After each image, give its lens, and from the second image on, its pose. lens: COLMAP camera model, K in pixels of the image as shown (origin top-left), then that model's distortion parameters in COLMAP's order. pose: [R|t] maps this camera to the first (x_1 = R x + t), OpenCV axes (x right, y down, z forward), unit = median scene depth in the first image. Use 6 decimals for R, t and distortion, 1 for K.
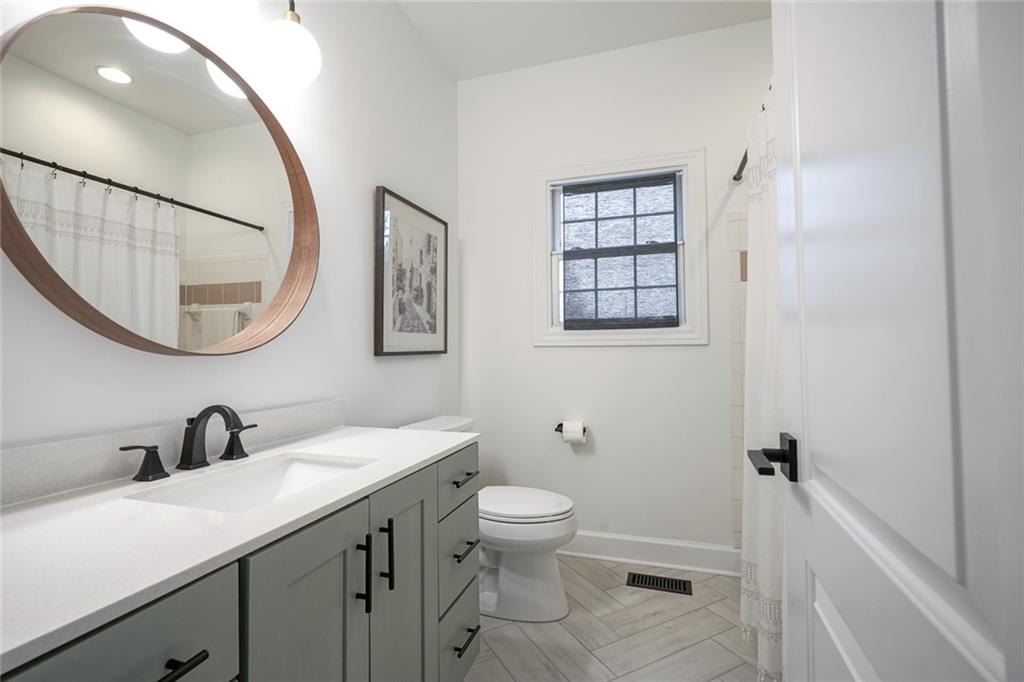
lens RADIAL K [[463.6, 0, 516.6], [0, 463.6, 342.2], [0, 0, 1]] dist [-0.013619, 0.005718]
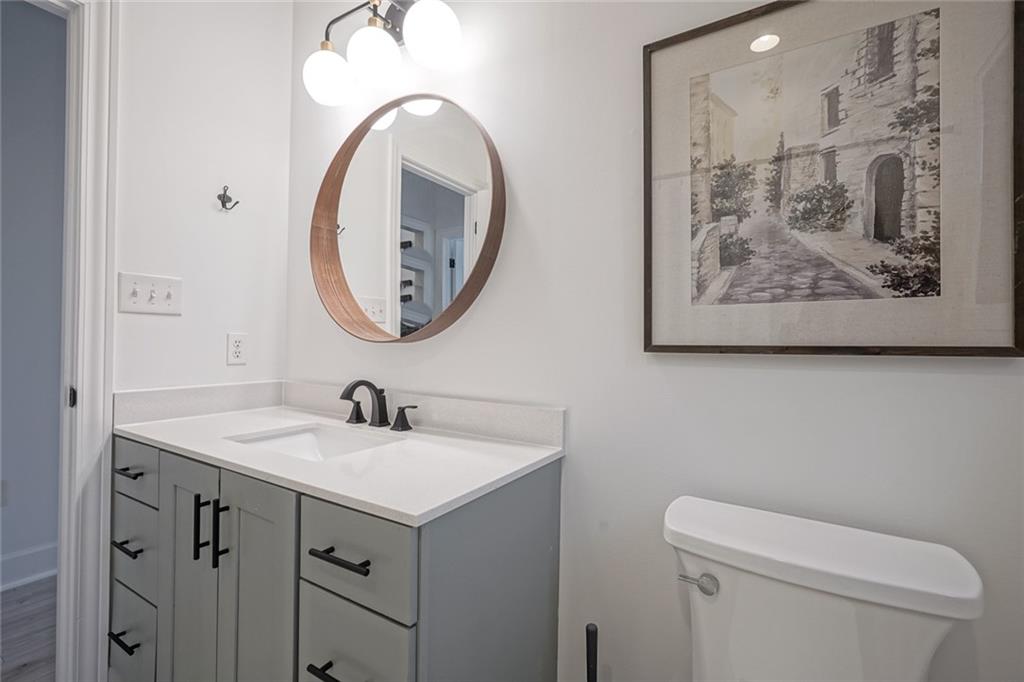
lens RADIAL K [[463.6, 0, 545.4], [0, 463.6, 329.5], [0, 0, 1]] dist [-0.013619, 0.005718]
pose [[-0.238342, -0.003150, -0.971176, 0.252596], [0.016947, 0.999829, -0.007402, 0.004309], [0.971033, -0.018222, -0.238248, 0.922838]]
